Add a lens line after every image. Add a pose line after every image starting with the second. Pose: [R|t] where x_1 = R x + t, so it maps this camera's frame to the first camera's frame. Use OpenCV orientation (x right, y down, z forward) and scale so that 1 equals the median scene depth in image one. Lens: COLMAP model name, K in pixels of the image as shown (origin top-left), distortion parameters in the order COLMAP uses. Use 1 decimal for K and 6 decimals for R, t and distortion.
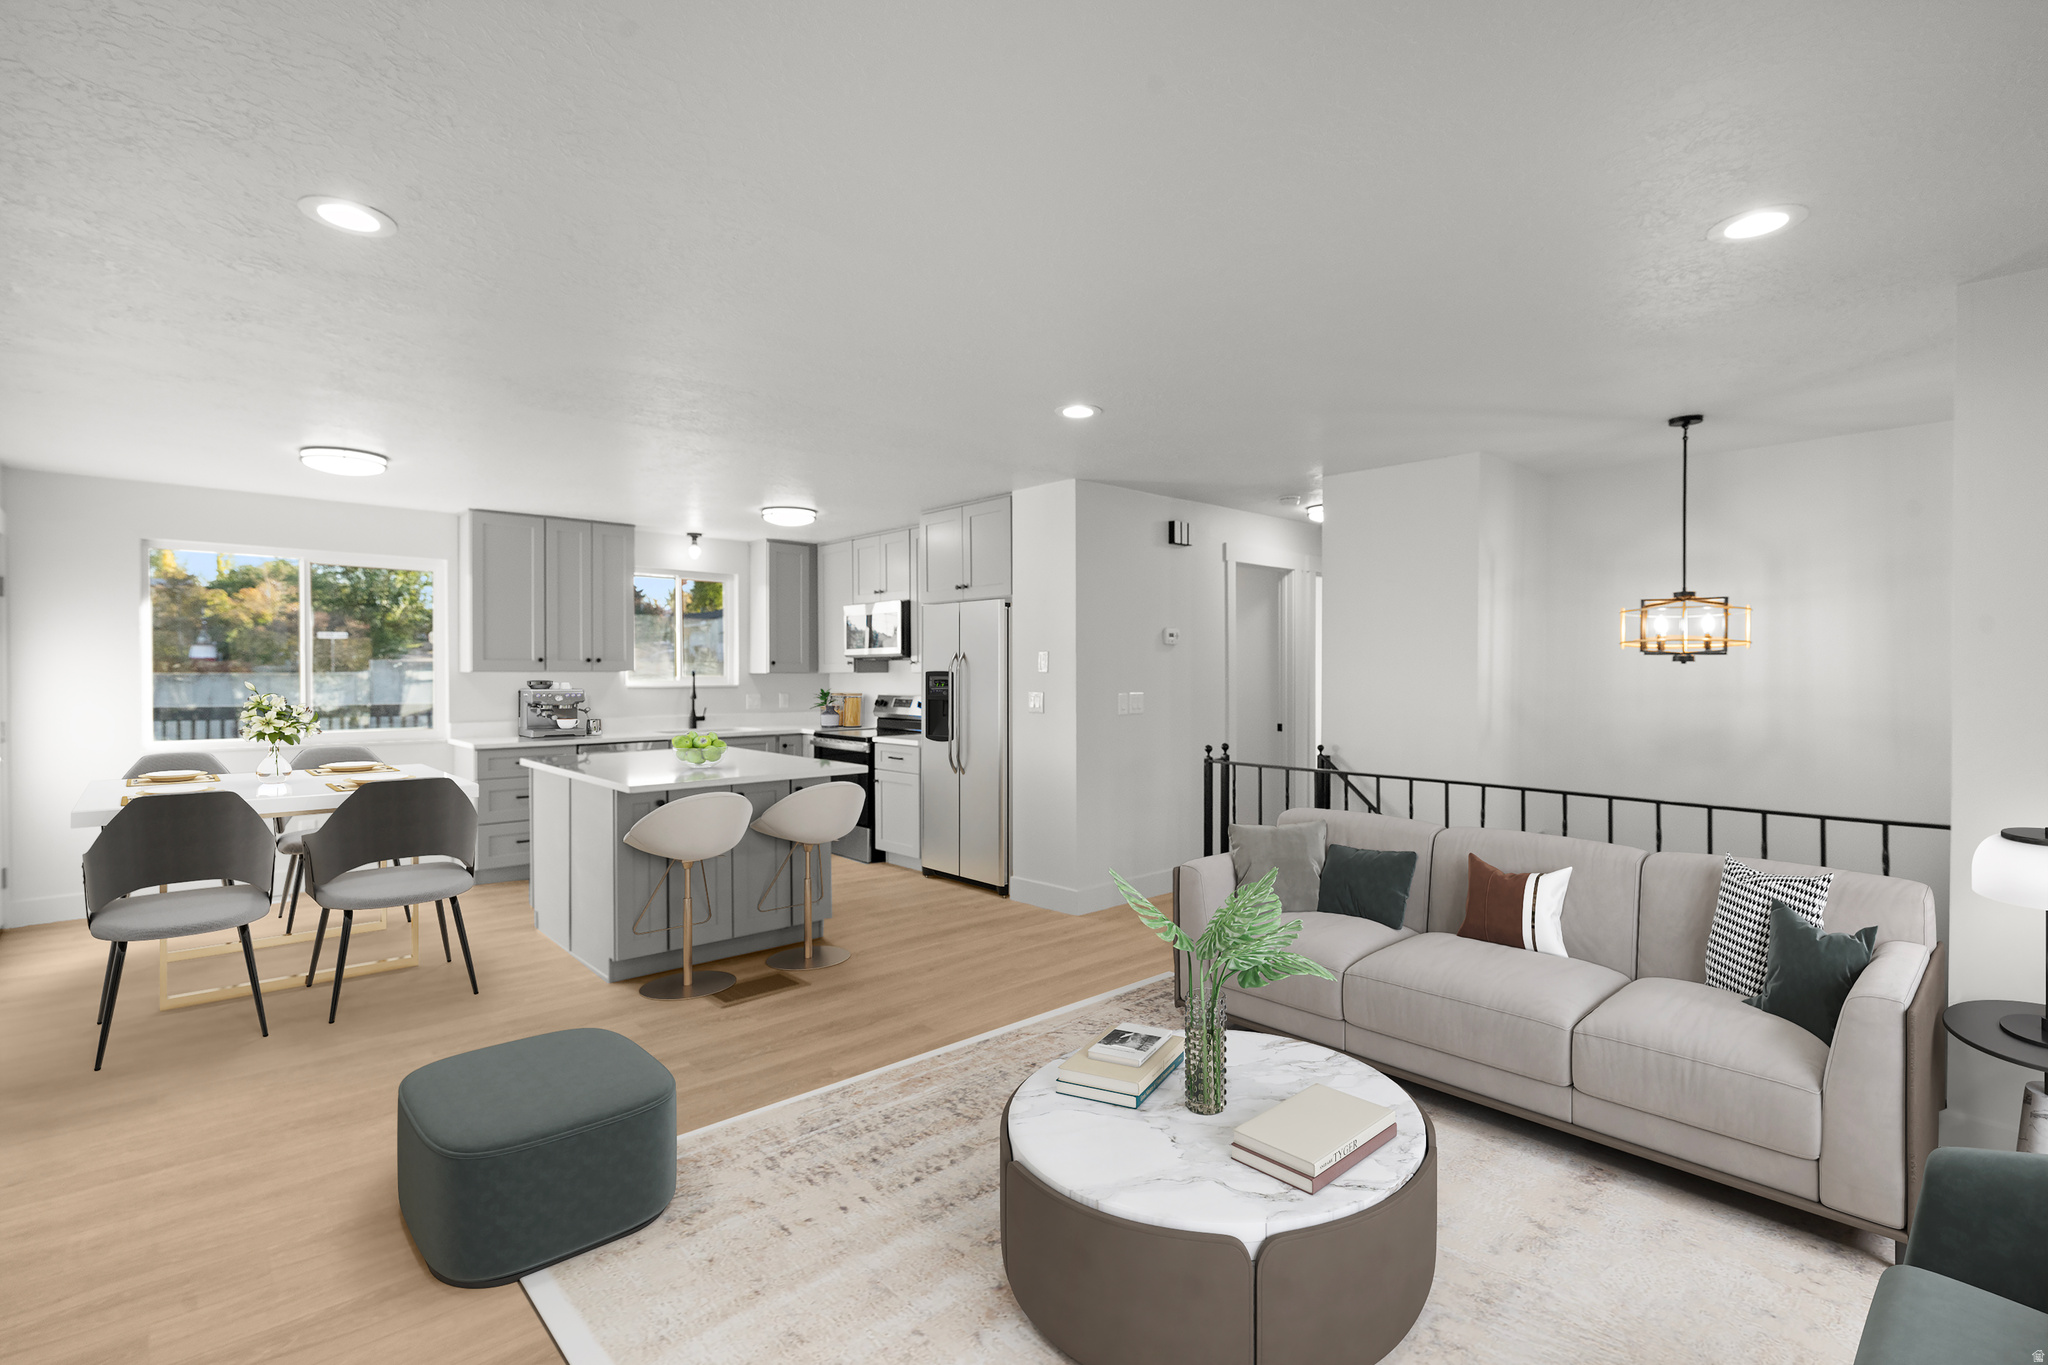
lens RADIAL K [[941.3, 0, 1024.6], [0, 941.3, 675.7], [0, 0, 1]] dist [-0.009399, 0.000931]
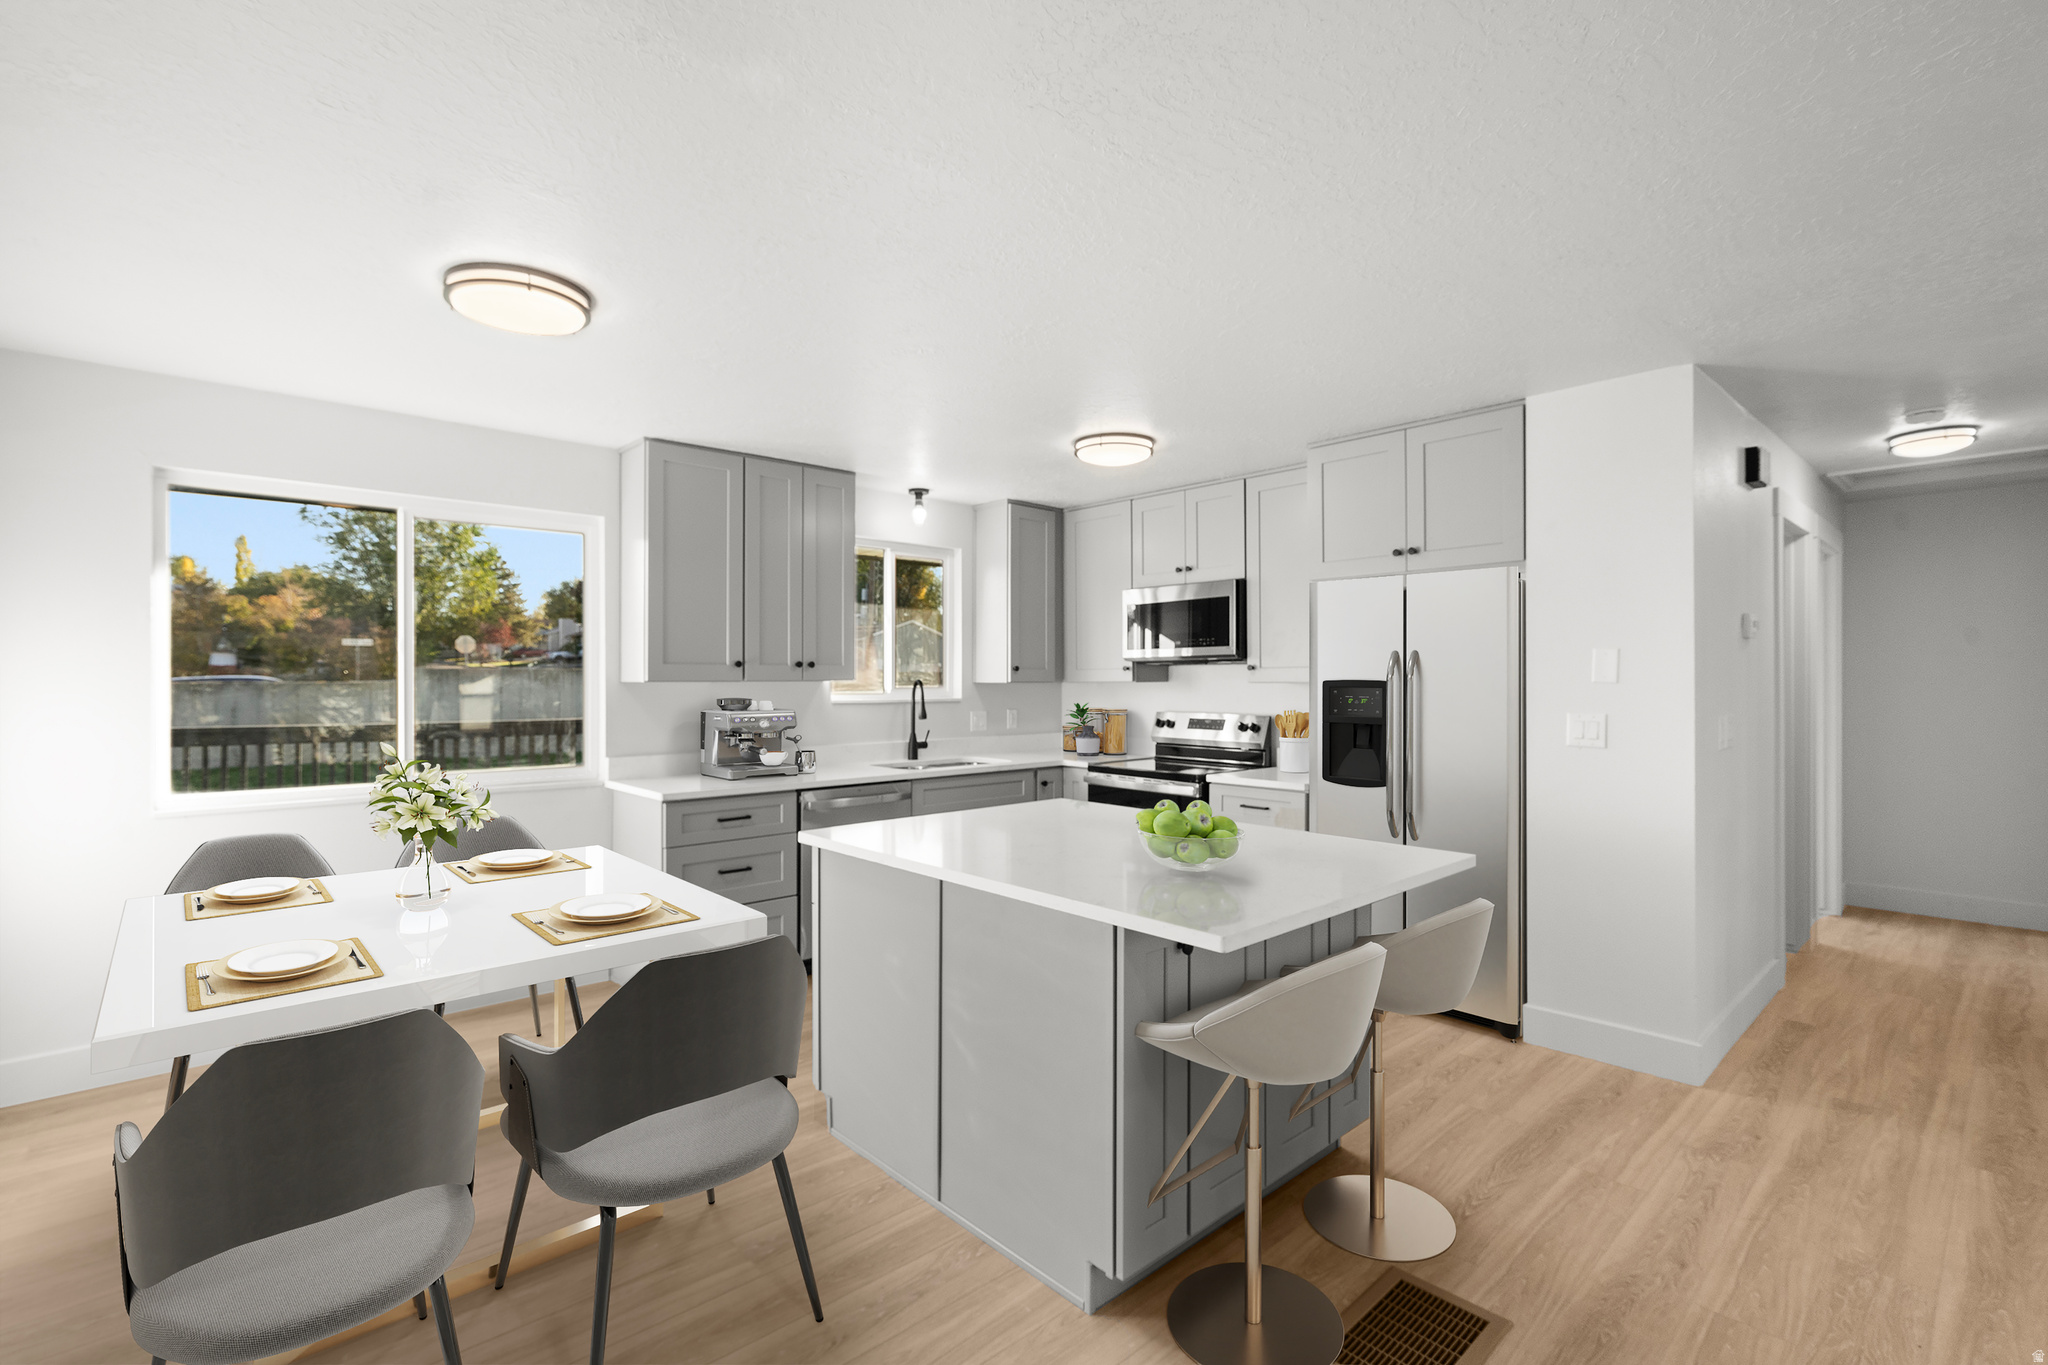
lens RADIAL K [[941.3, 0, 1030.6], [0, 941.3, 676.0], [0, 0, 1]] dist [-0.009399, 0.000931]
pose [[0.999969, -0.000373, -0.007852, -0.274980], [0.000318, 0.999975, -0.007063, -0.003034], [0.007854, 0.007060, 0.999944, 0.295135]]
